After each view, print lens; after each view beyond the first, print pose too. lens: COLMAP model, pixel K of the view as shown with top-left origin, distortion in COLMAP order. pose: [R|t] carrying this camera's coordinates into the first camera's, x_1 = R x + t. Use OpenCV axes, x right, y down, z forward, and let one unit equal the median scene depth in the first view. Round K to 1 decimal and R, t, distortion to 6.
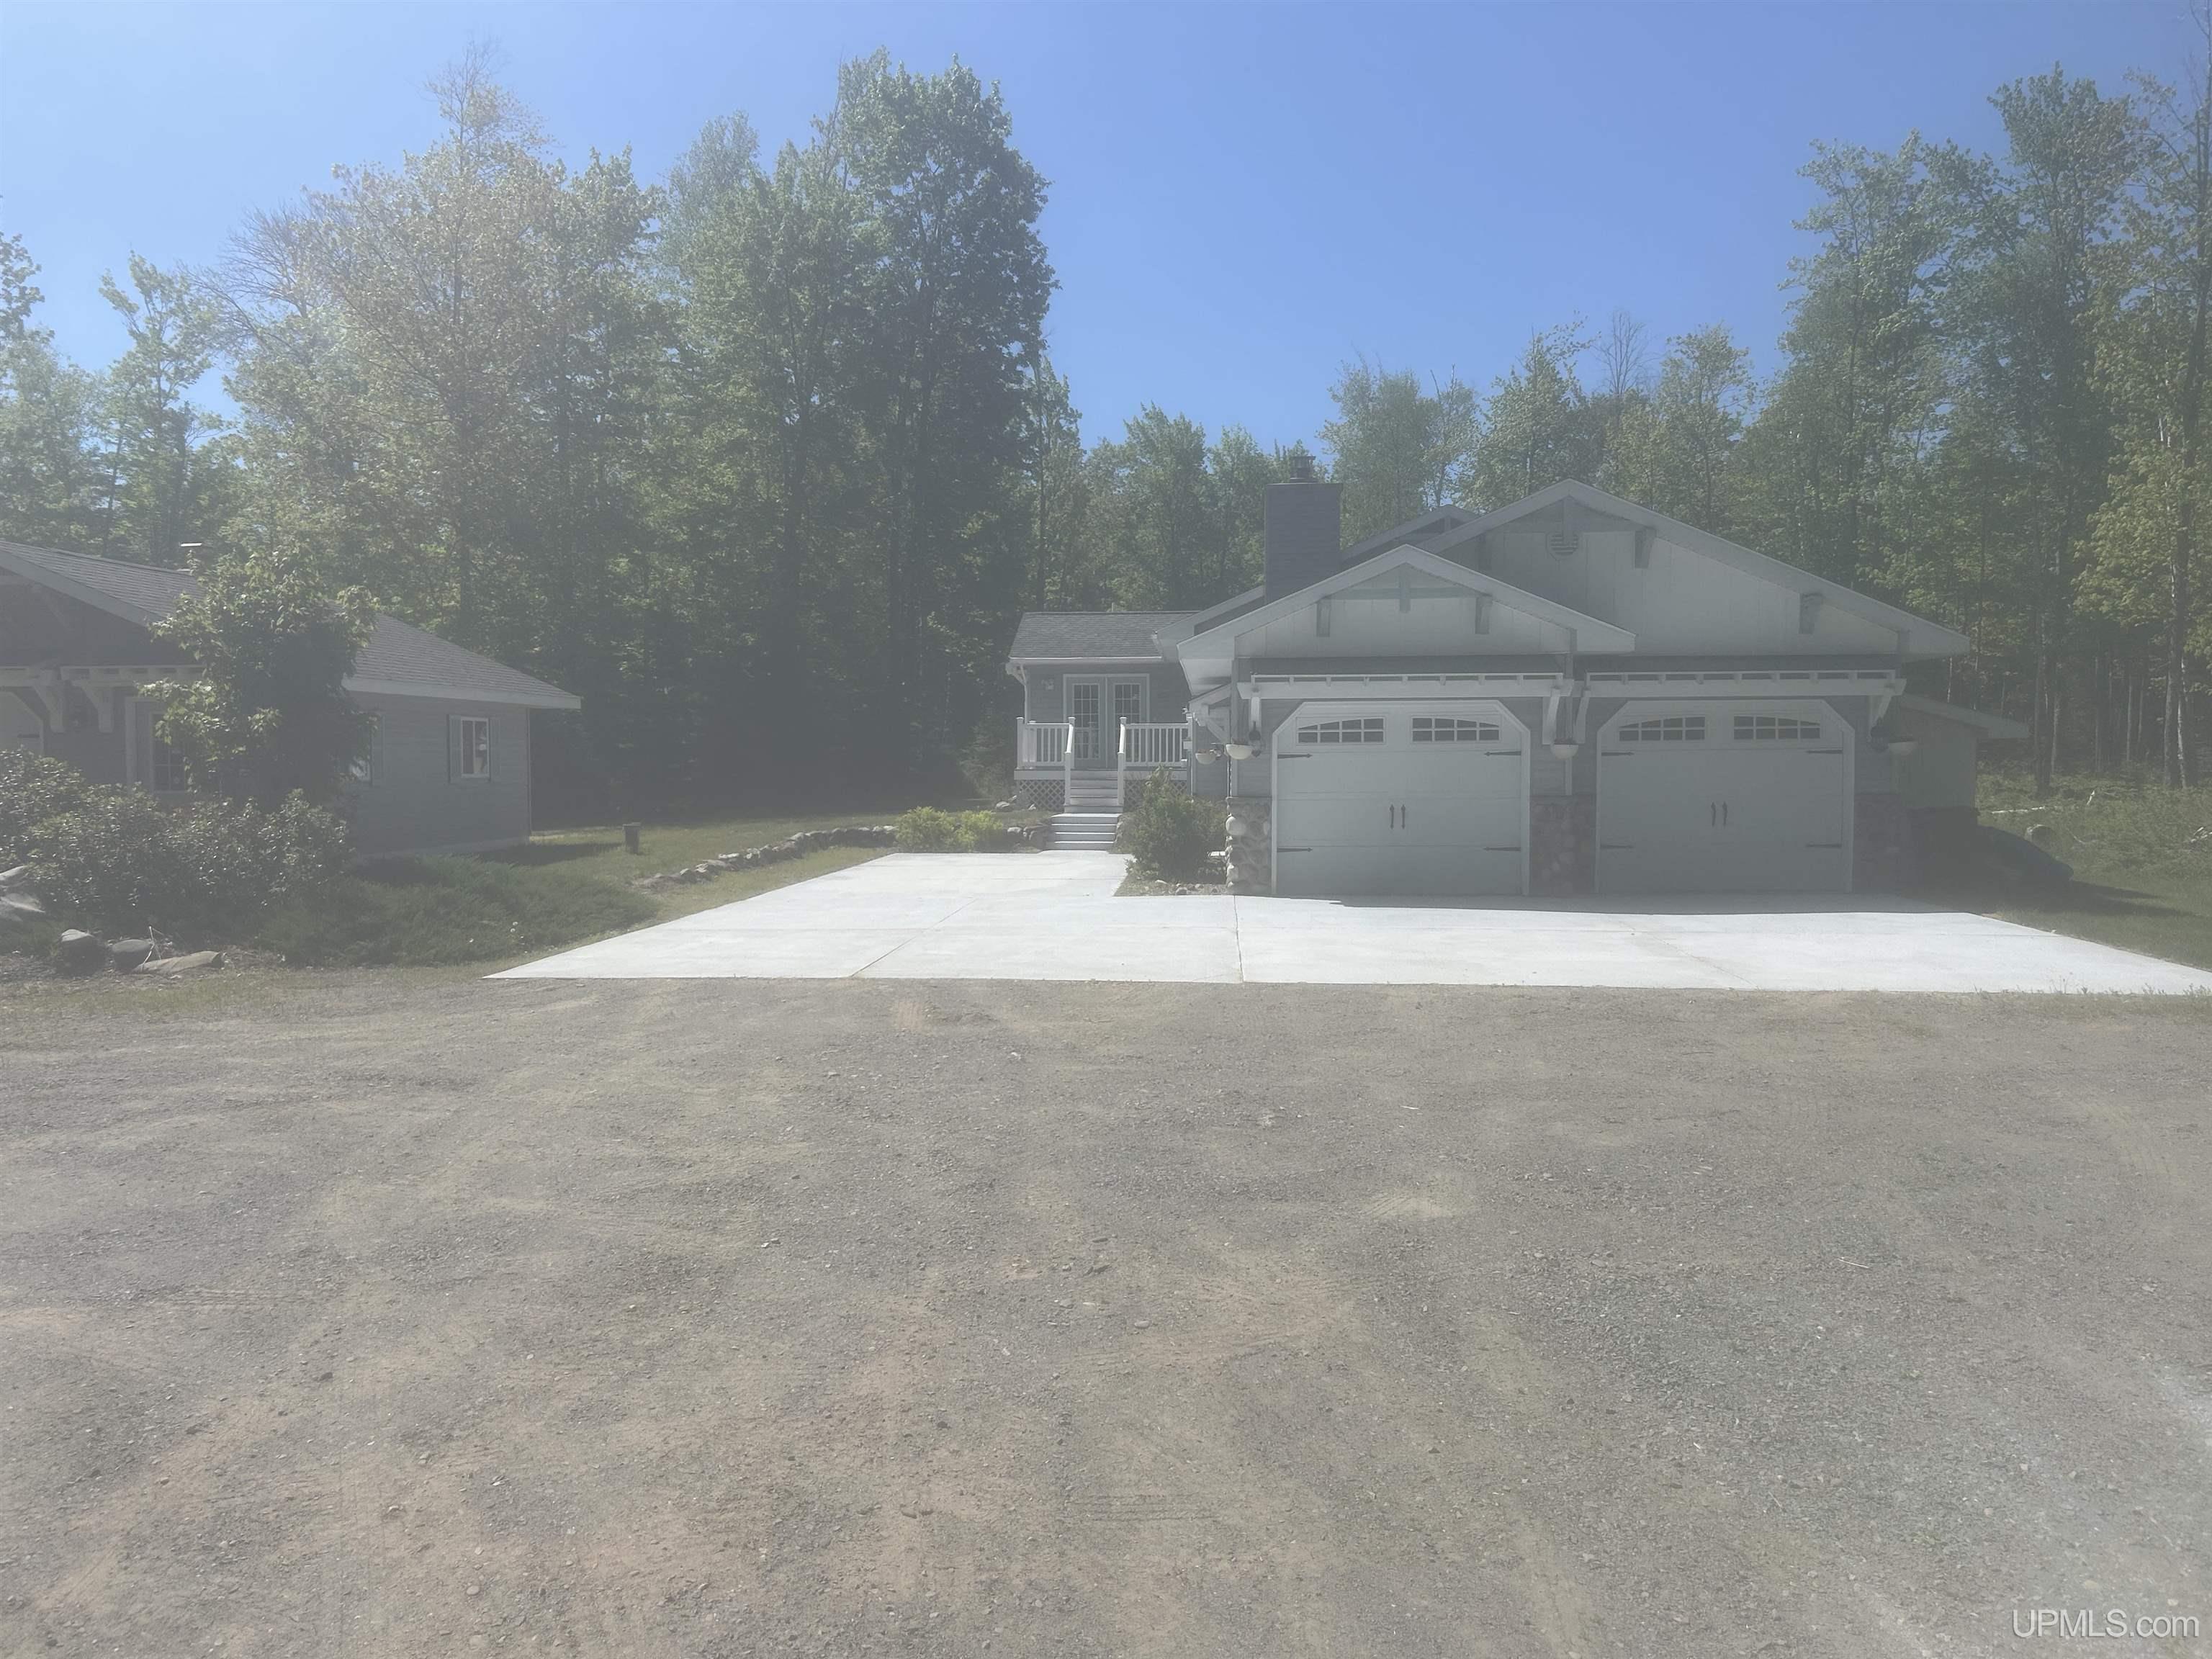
lens RADIAL K [[1637.8, 0, 1100.8], [0, 1637.8, 856.9], [0, 0, 1]] dist [0.002864, -0.006251]
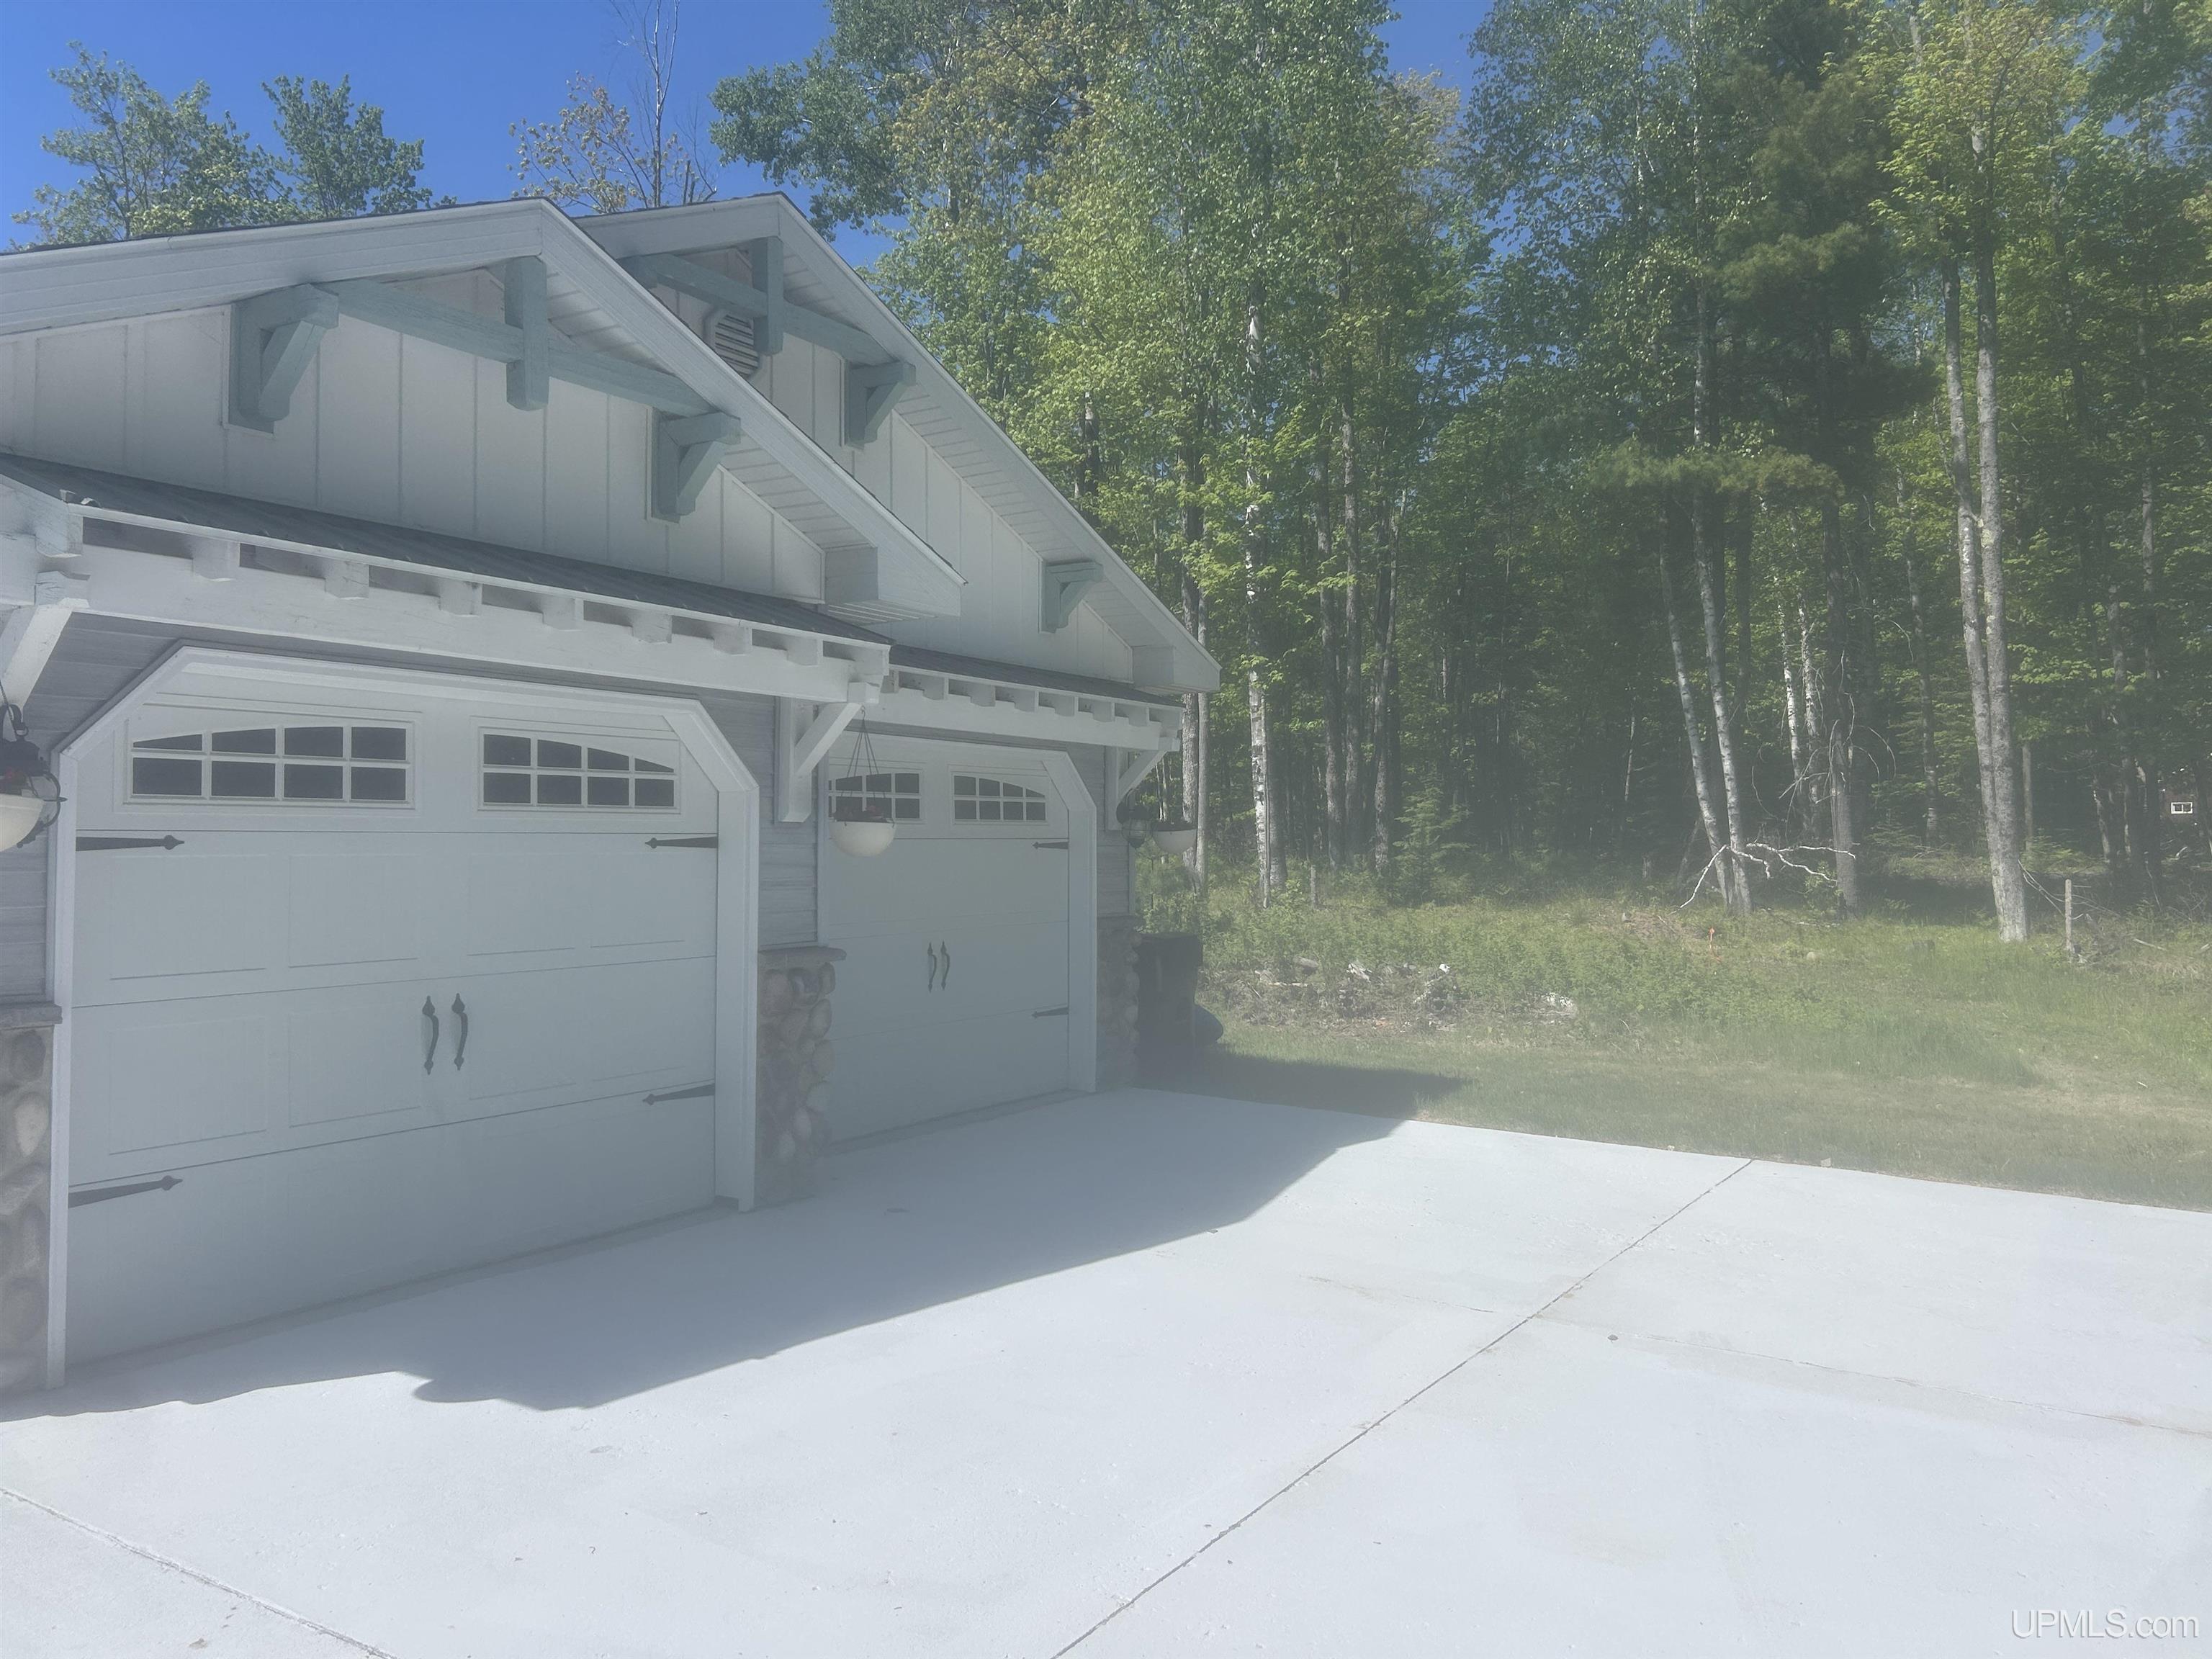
lens RADIAL K [[1656.2, 0, 1109.2], [0, 1656.2, 818.1], [0, 0, 1]] dist [0.008704, -0.005785]
pose [[0.462417, 0.025032, 0.886309, -0.033447], [0.047045, 0.997501, -0.052717, -0.028749], [-0.885414, 0.066073, 0.460084, 0.482501]]
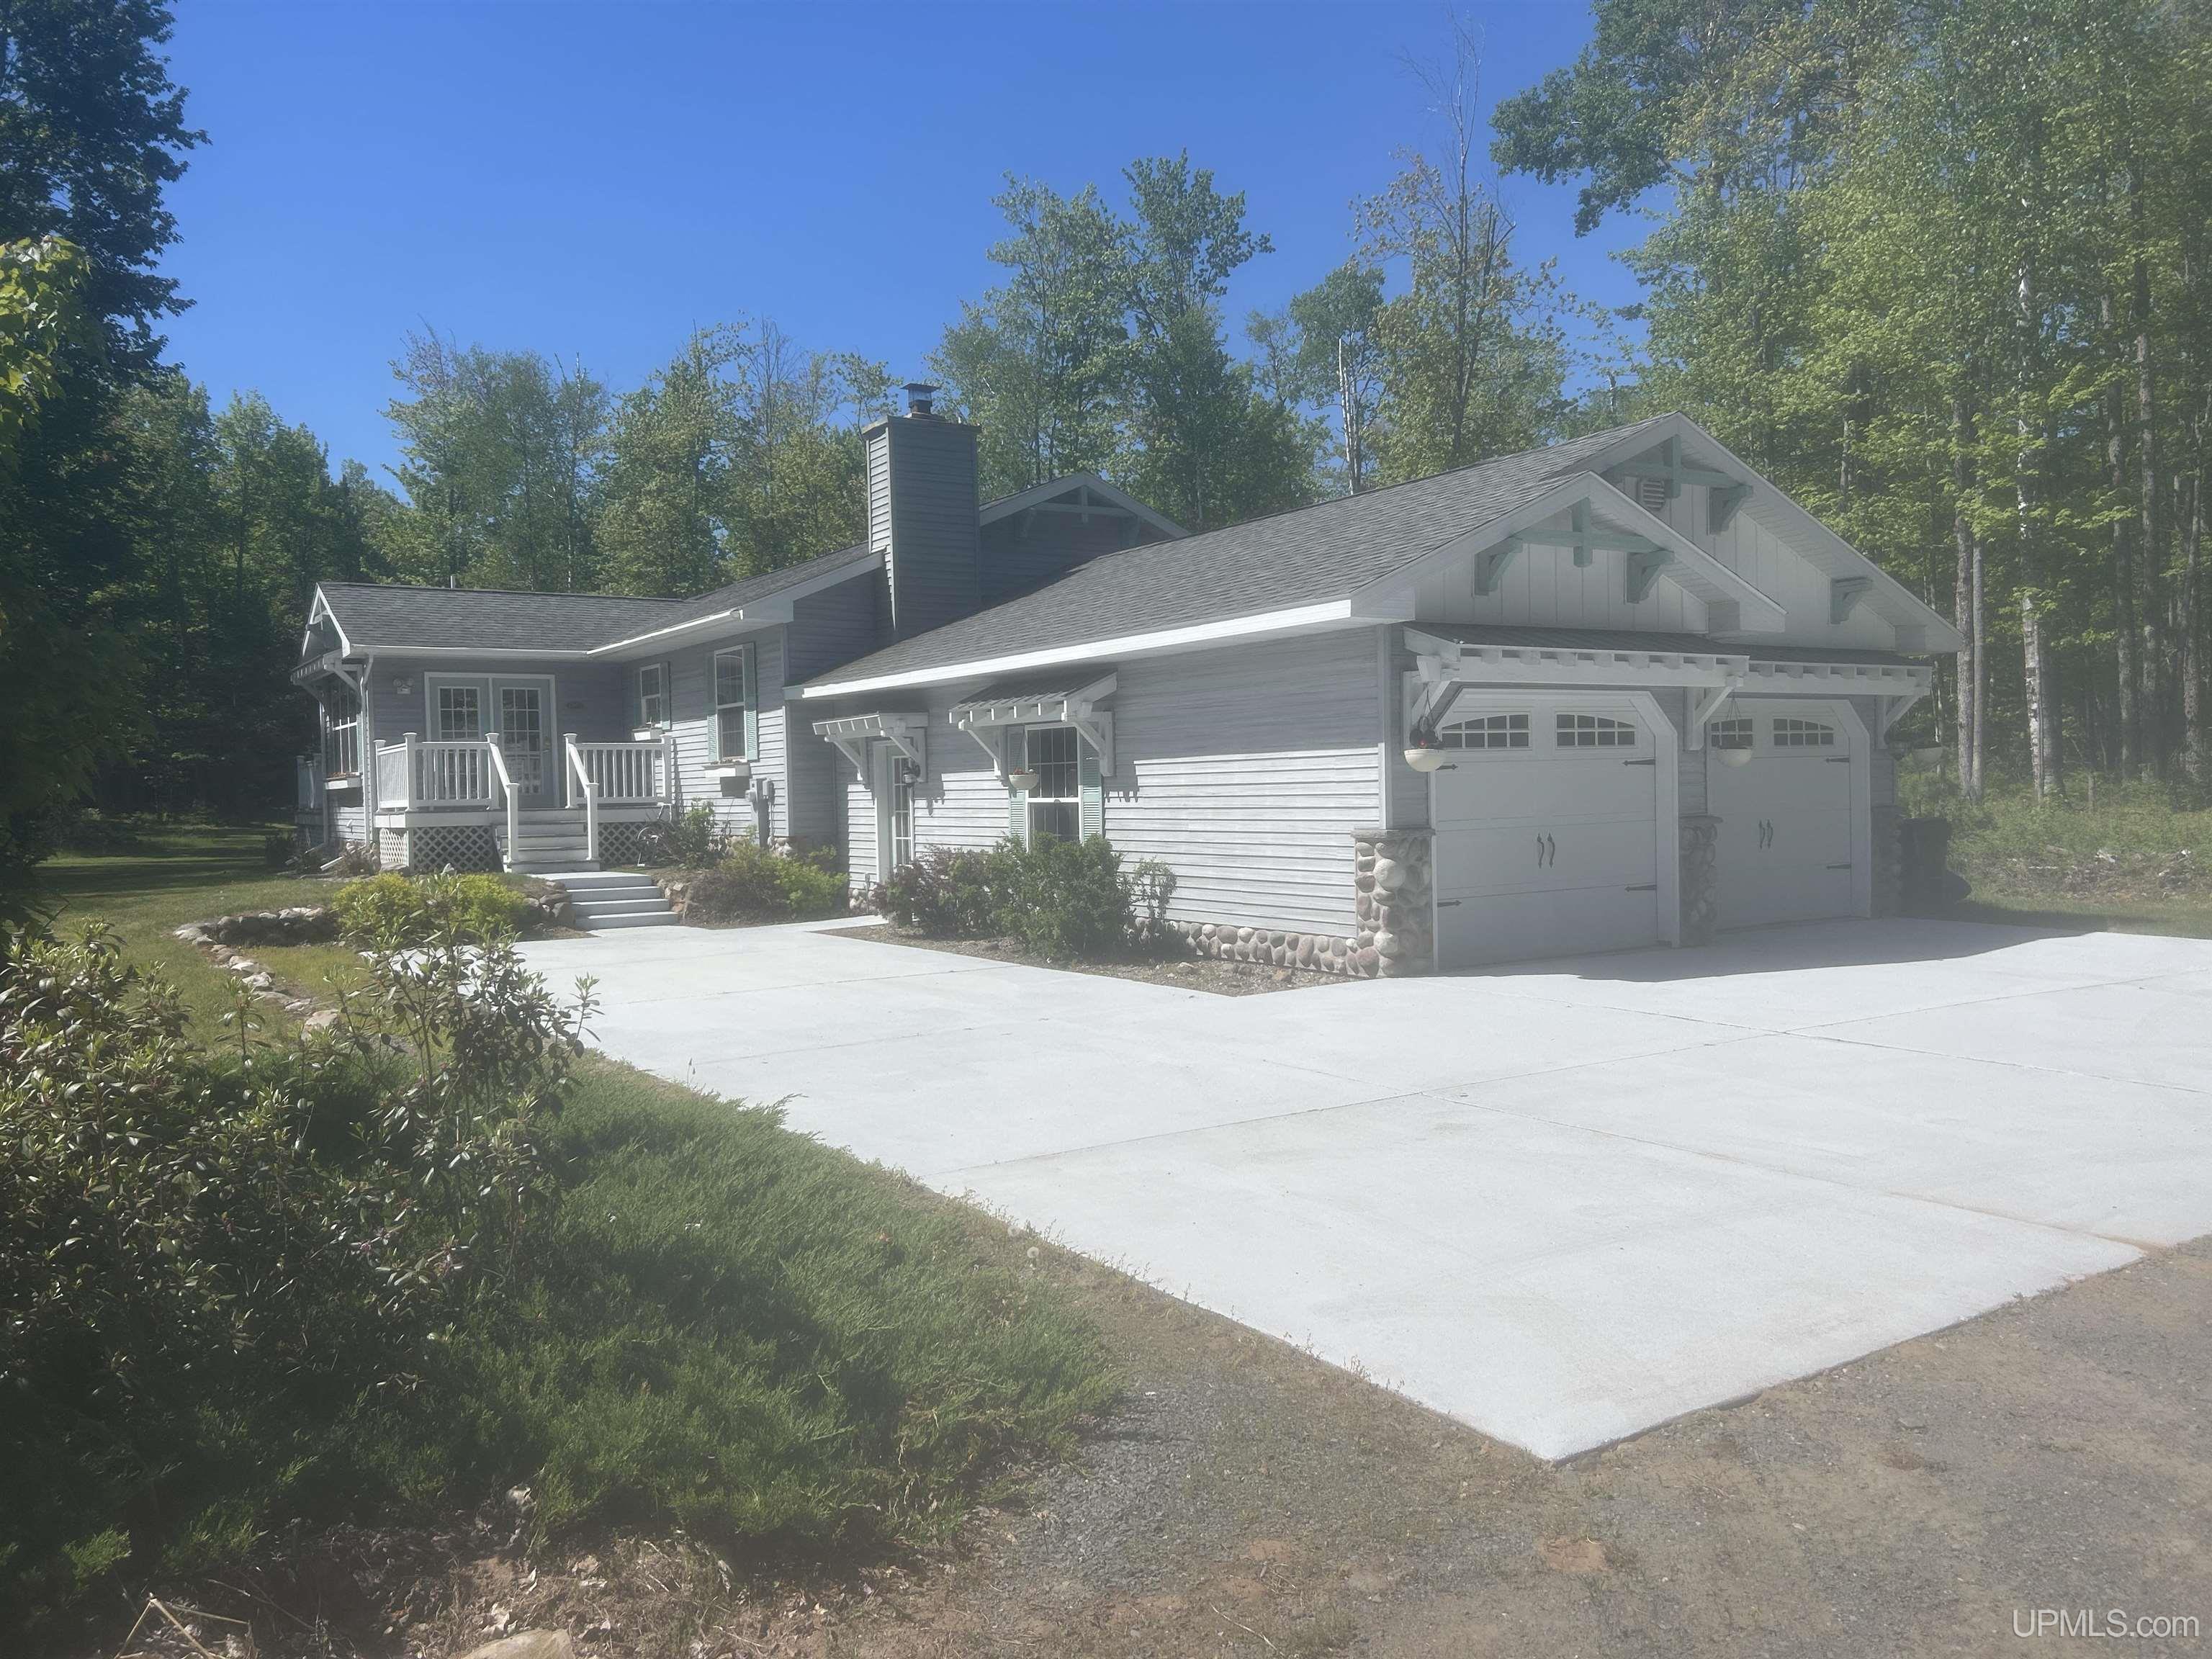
lens RADIAL K [[1656.2, 0, 1109.2], [0, 1656.2, 818.1], [0, 0, 1]] dist [0.008704, -0.005785]
pose [[0.795090, -0.021720, 0.606102, -0.272615], [0.052258, 0.998095, -0.032784, -0.016545], [-0.604236, 0.057740, 0.794711, 0.355270]]
